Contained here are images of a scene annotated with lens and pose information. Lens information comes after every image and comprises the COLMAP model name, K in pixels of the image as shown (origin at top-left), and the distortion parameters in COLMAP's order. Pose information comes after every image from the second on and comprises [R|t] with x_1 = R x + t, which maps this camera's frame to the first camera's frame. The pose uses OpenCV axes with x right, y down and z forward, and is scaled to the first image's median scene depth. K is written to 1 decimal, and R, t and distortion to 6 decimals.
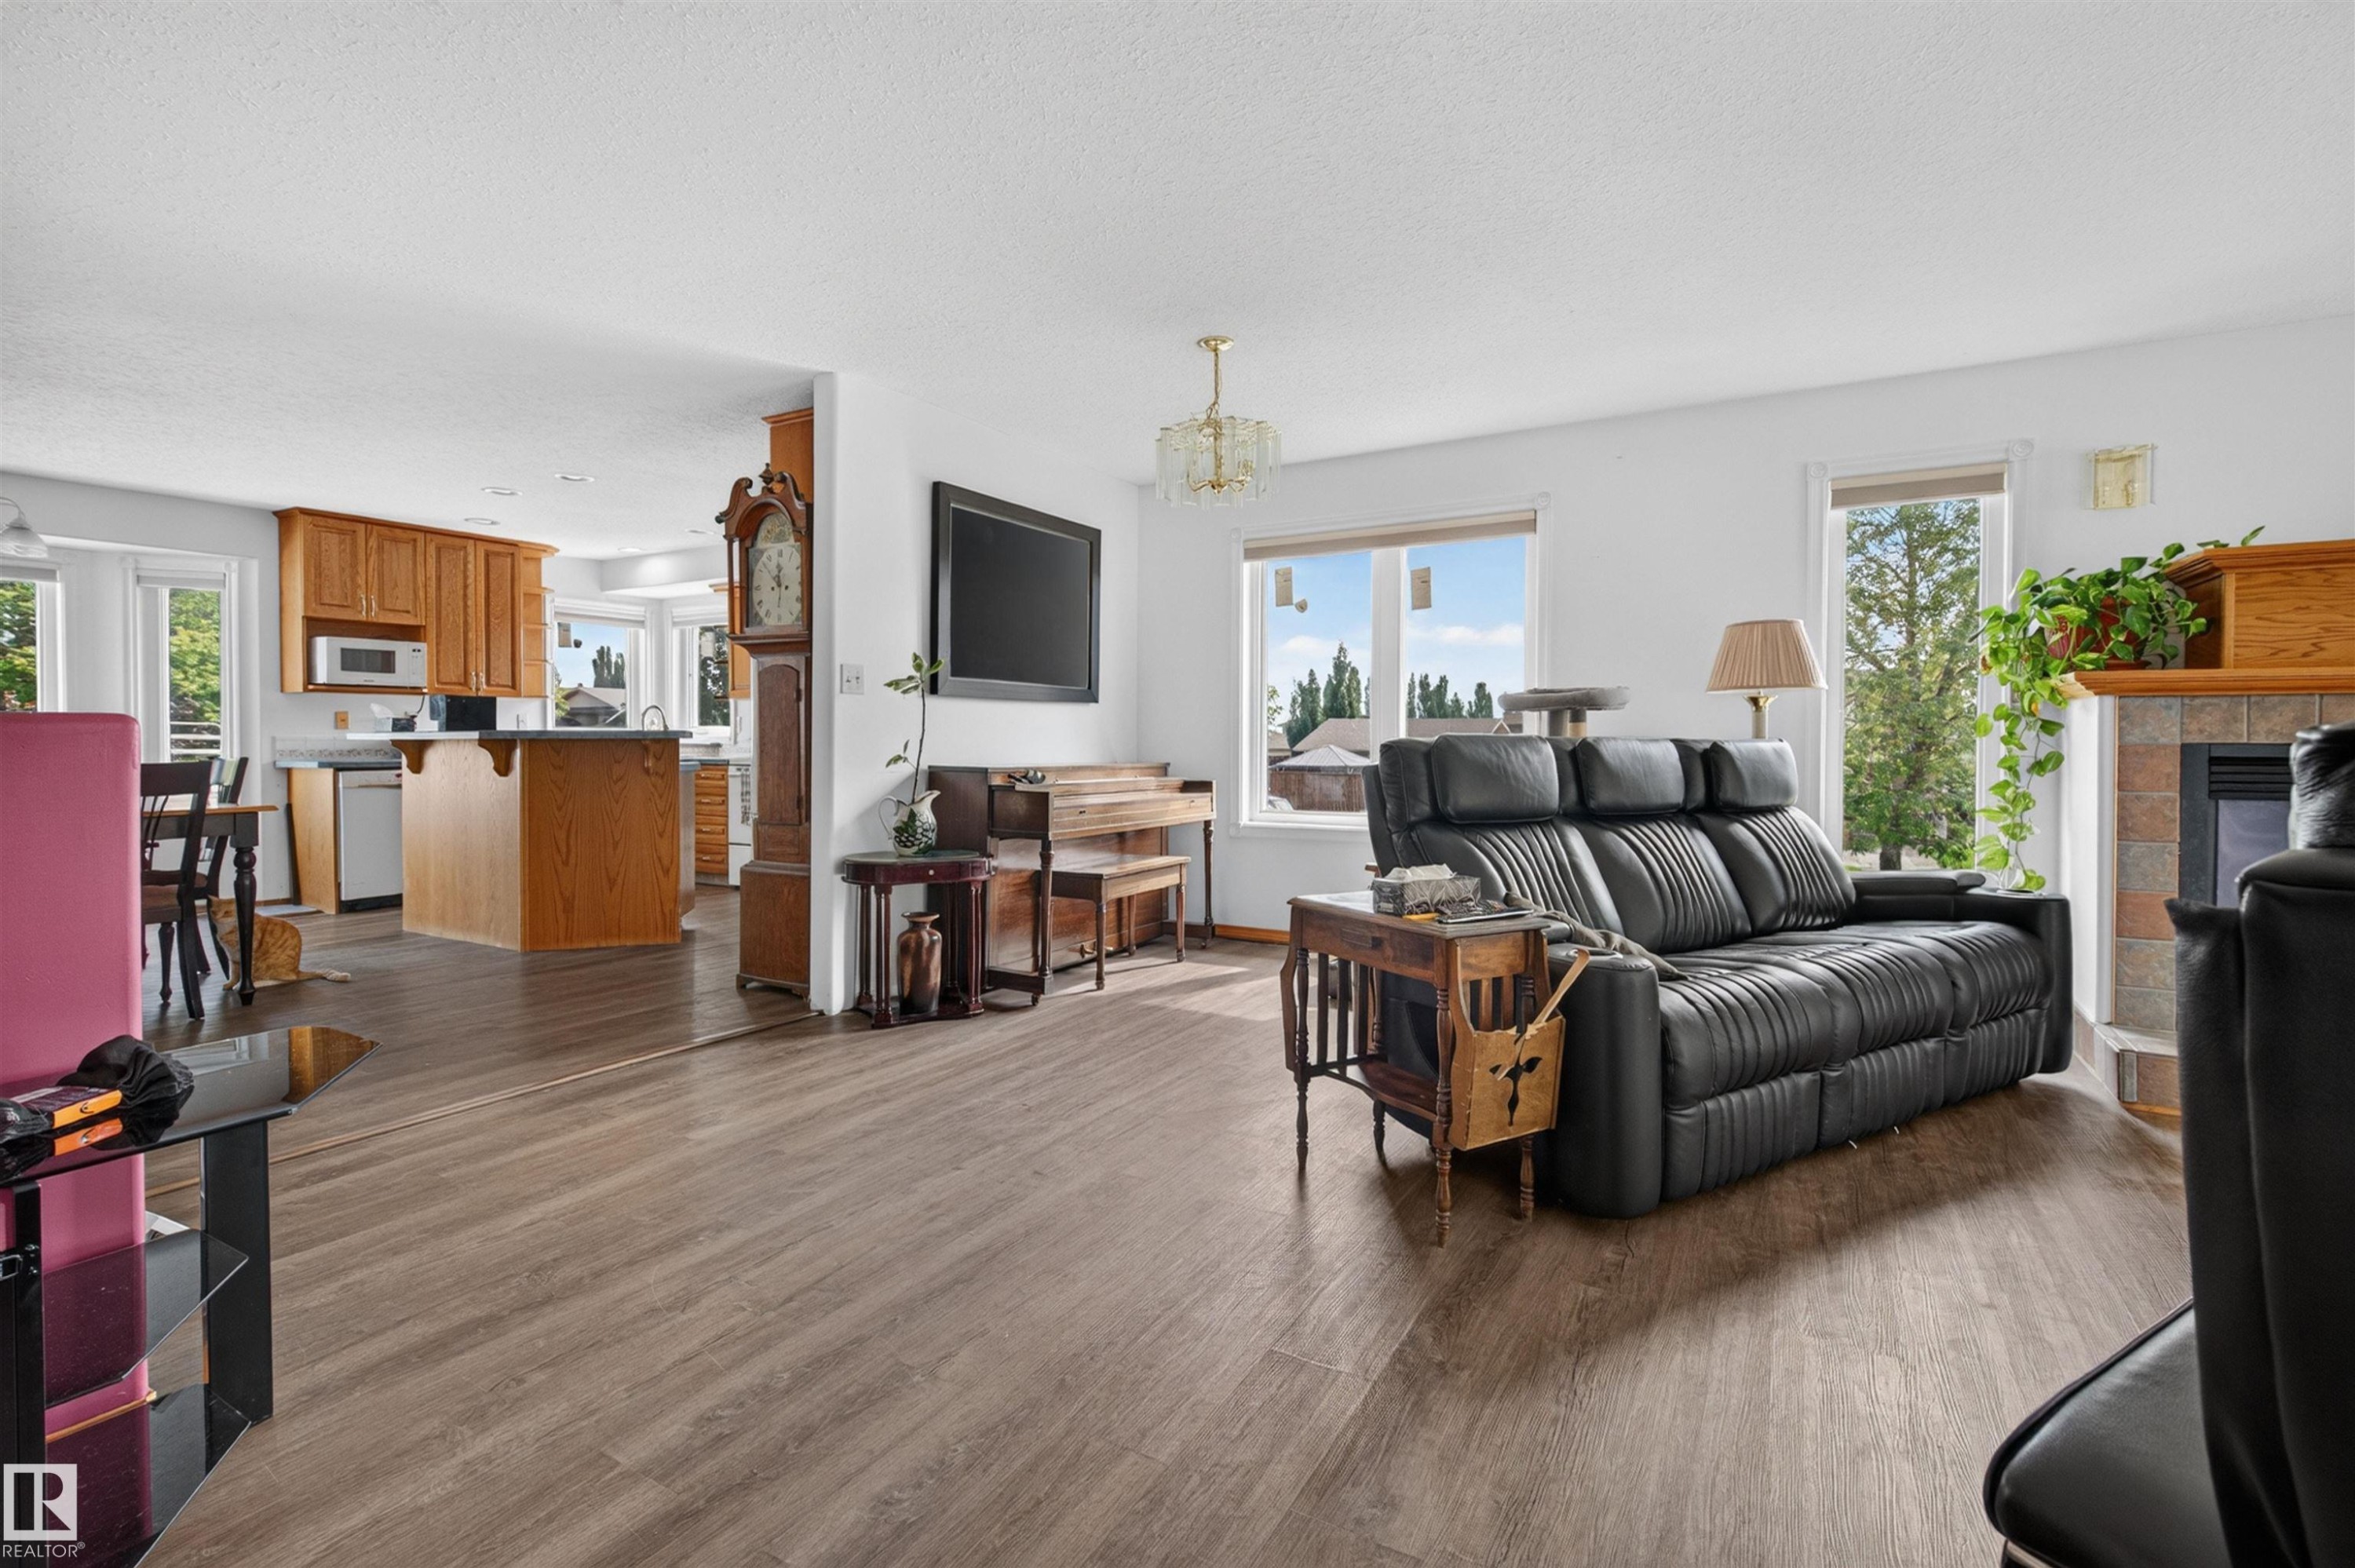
lens RADIAL K [[1067.9, 0, 1186.3], [0, 1067.9, 745.6], [0, 0, 1]] dist [-0.001258, -0.000546]
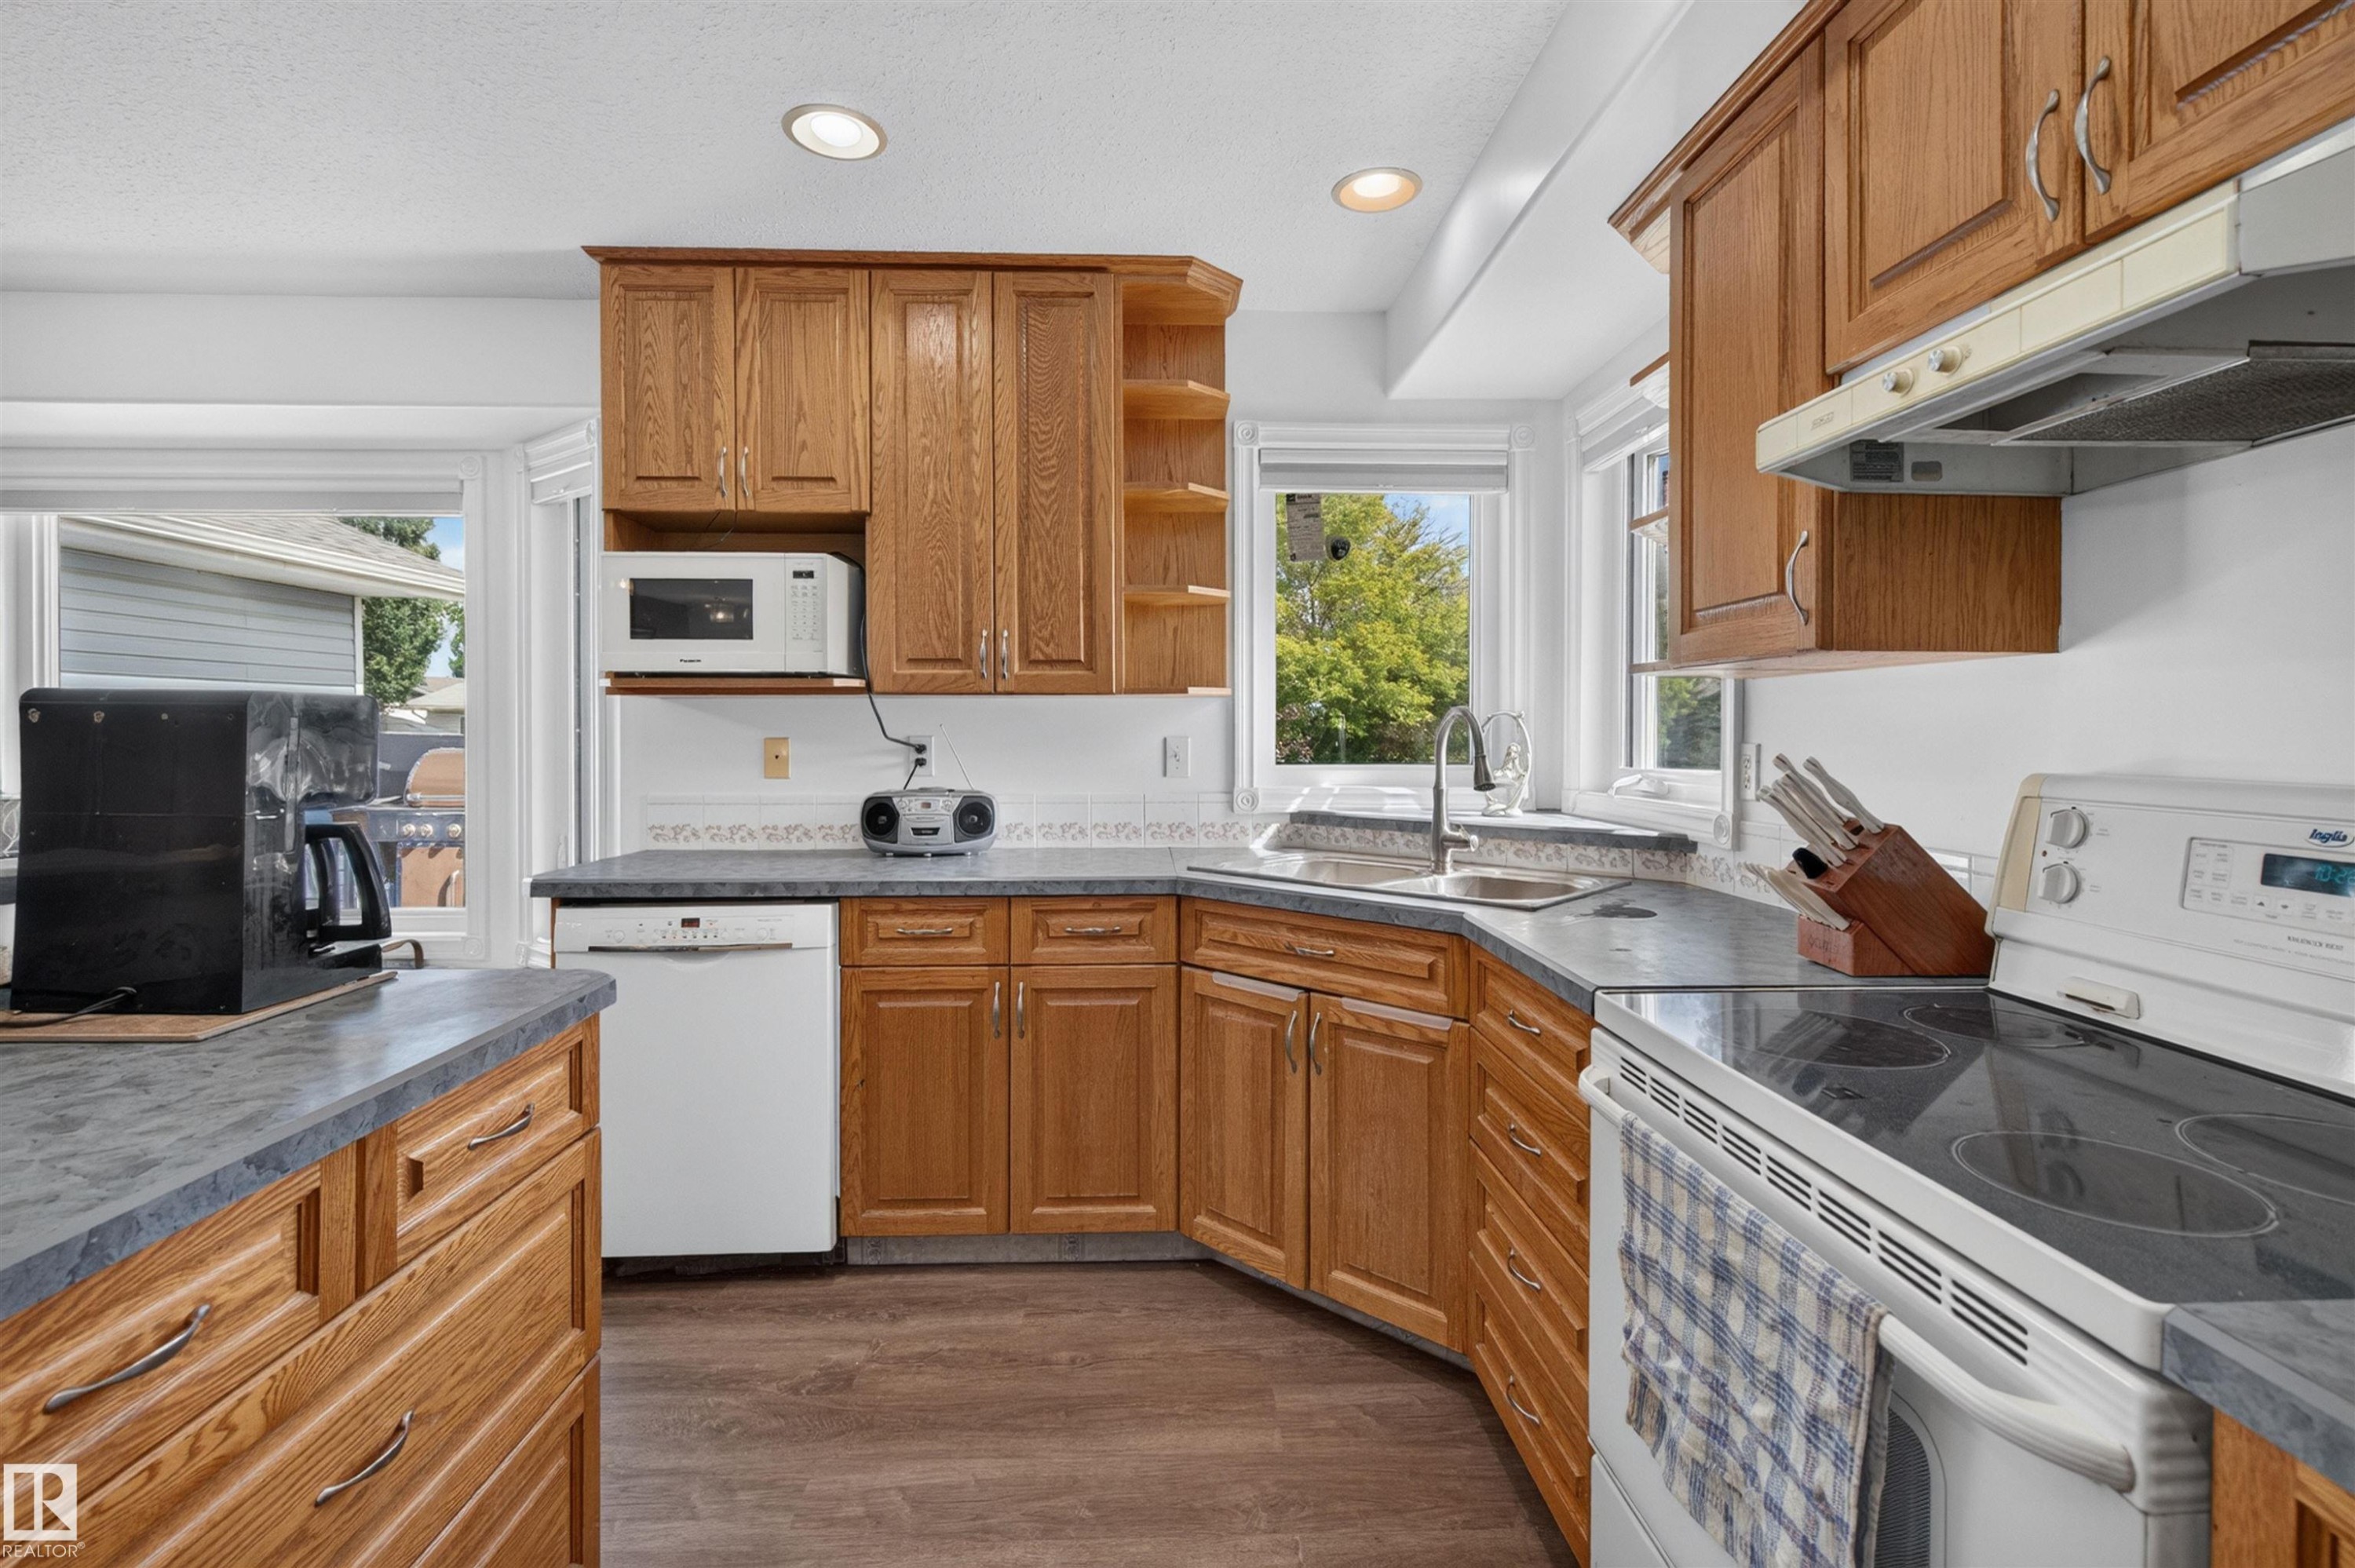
lens RADIAL K [[1067.9, 0, 1186.3], [0, 1067.9, 745.6], [0, 0, 1]] dist [-0.001258, -0.000546]
pose [[0.541957, 0.014740, -0.840277, -0.344454], [-0.007433, 0.999891, 0.012746, -0.036268], [0.840373, -0.000662, 0.542008, 0.929818]]
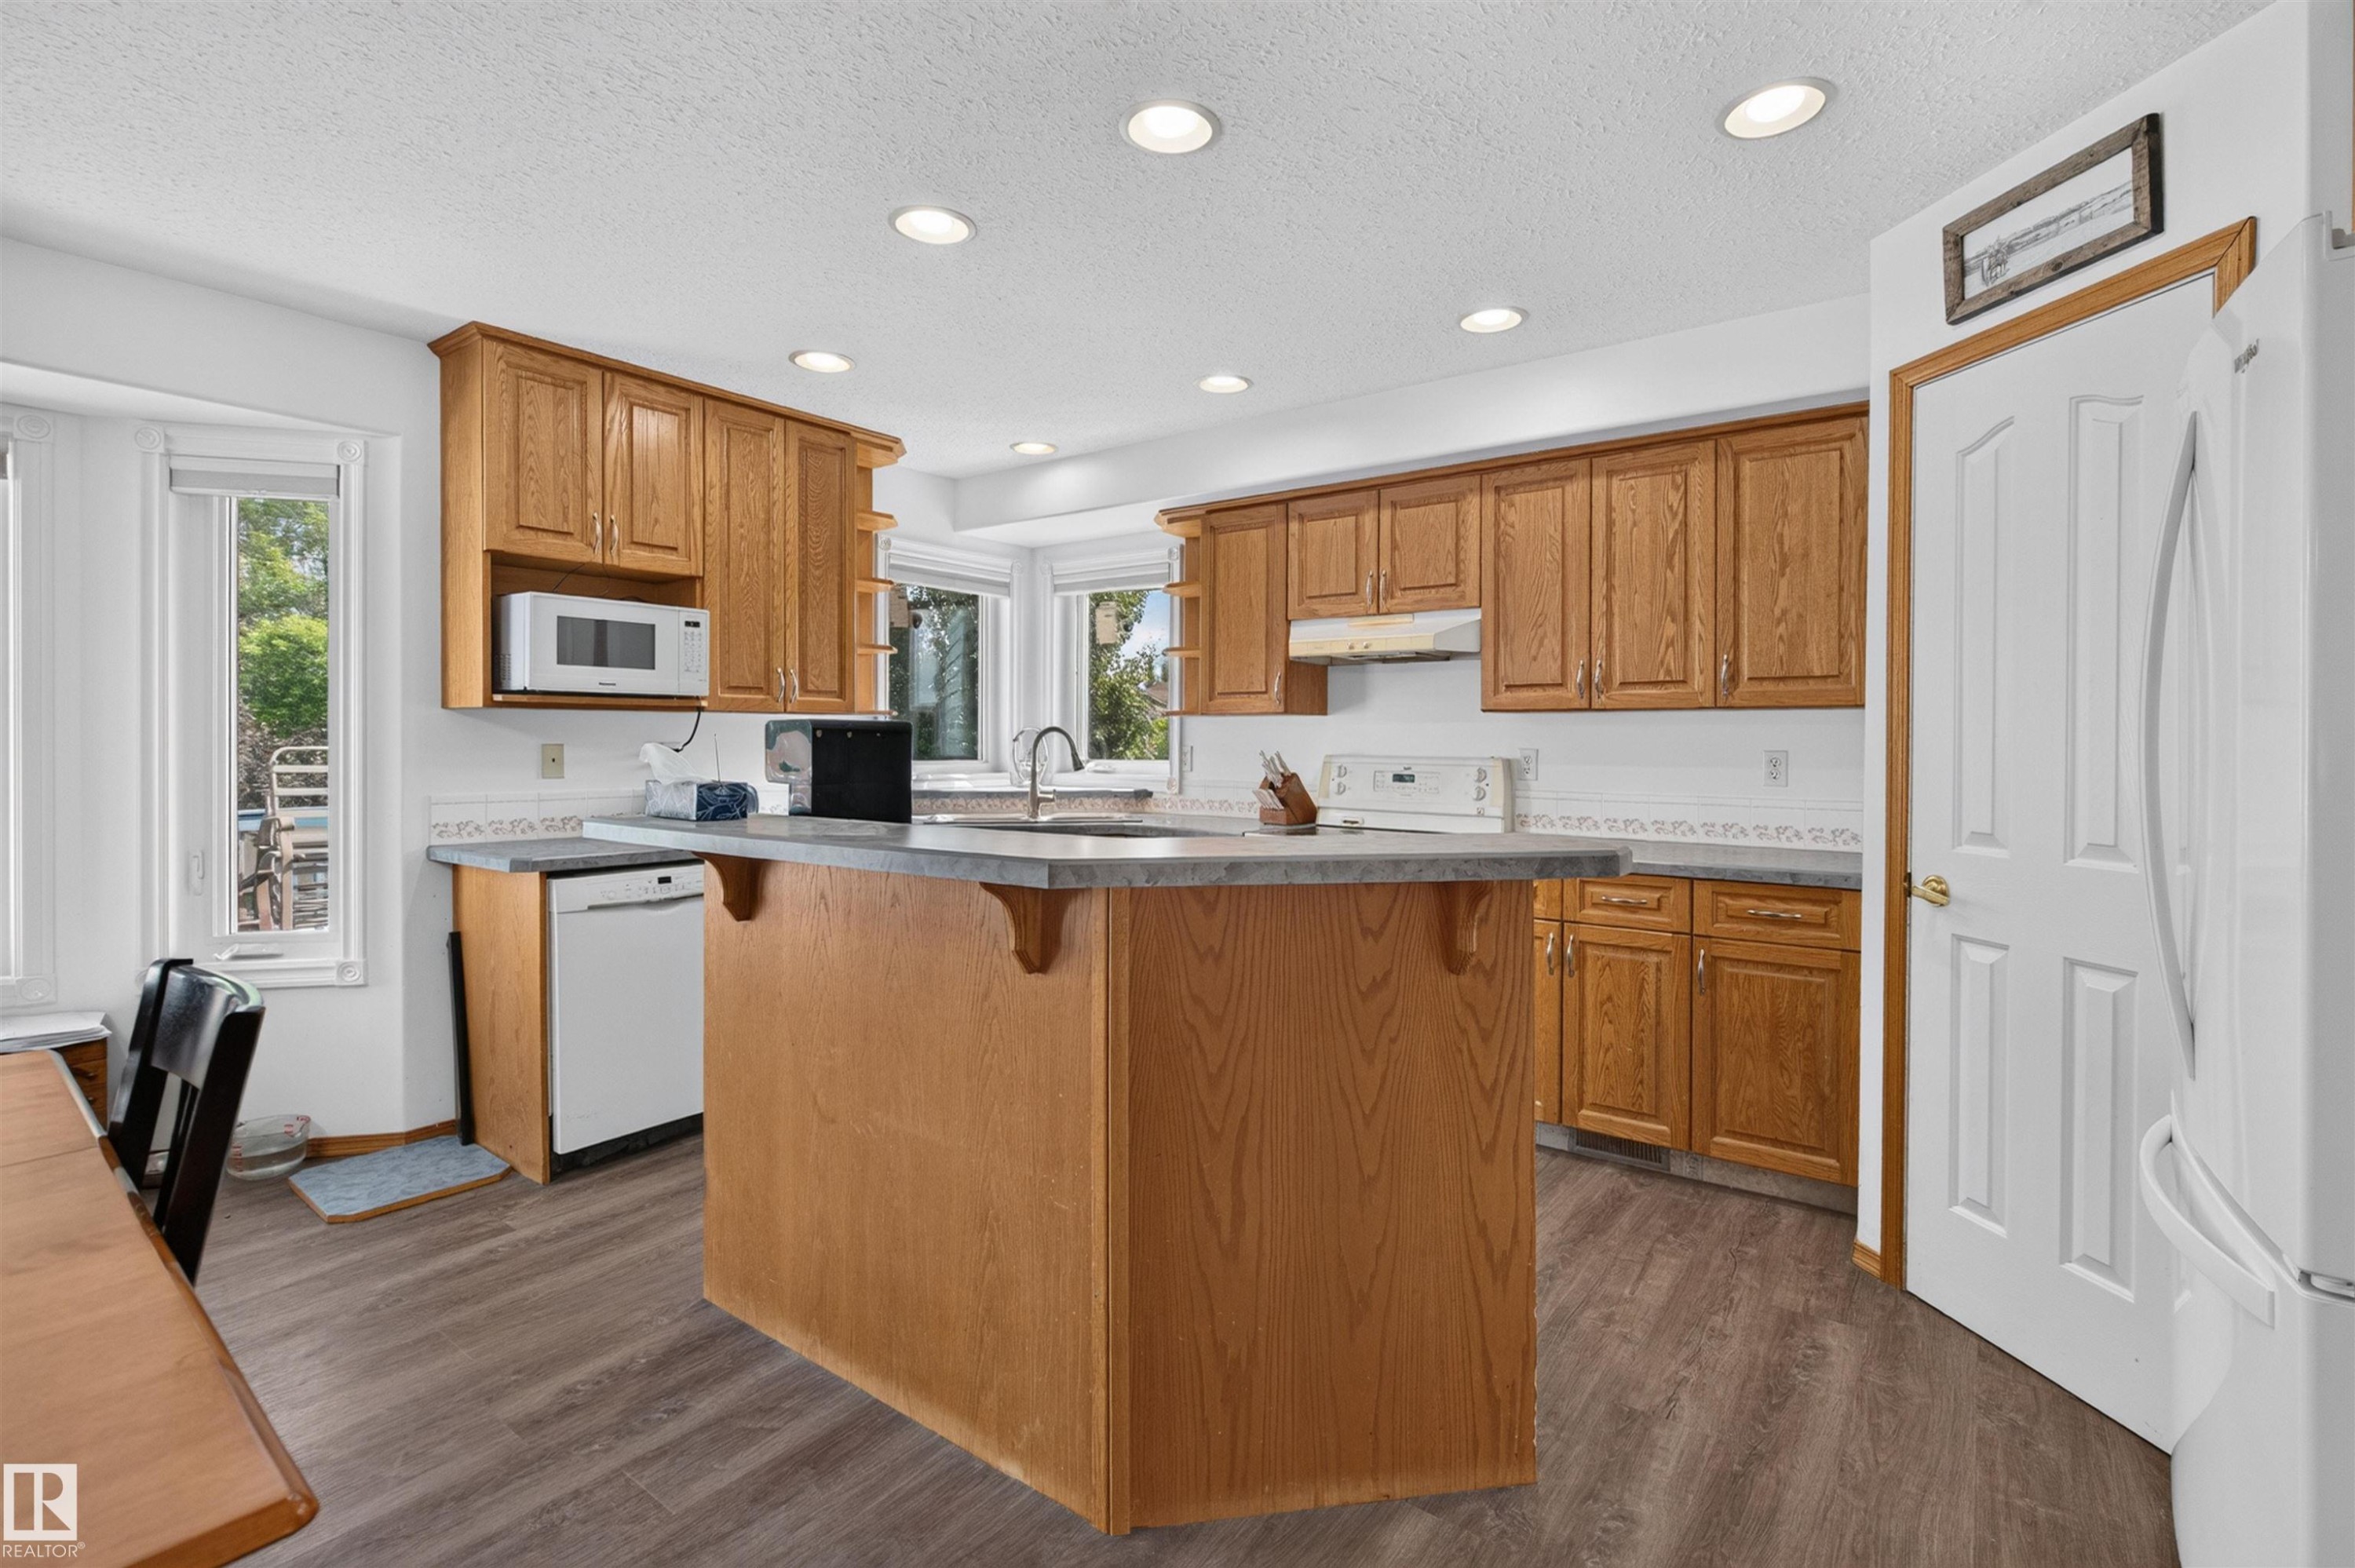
lens RADIAL K [[1067.9, 0, 1186.3], [0, 1067.9, 745.6], [0, 0, 1]] dist [-0.001258, -0.000546]
pose [[0.994227, 0.009176, -0.106909, -0.444538], [-0.008962, 0.999957, 0.002485, -0.035809], [0.106927, -0.001513, 0.994266, 0.534629]]
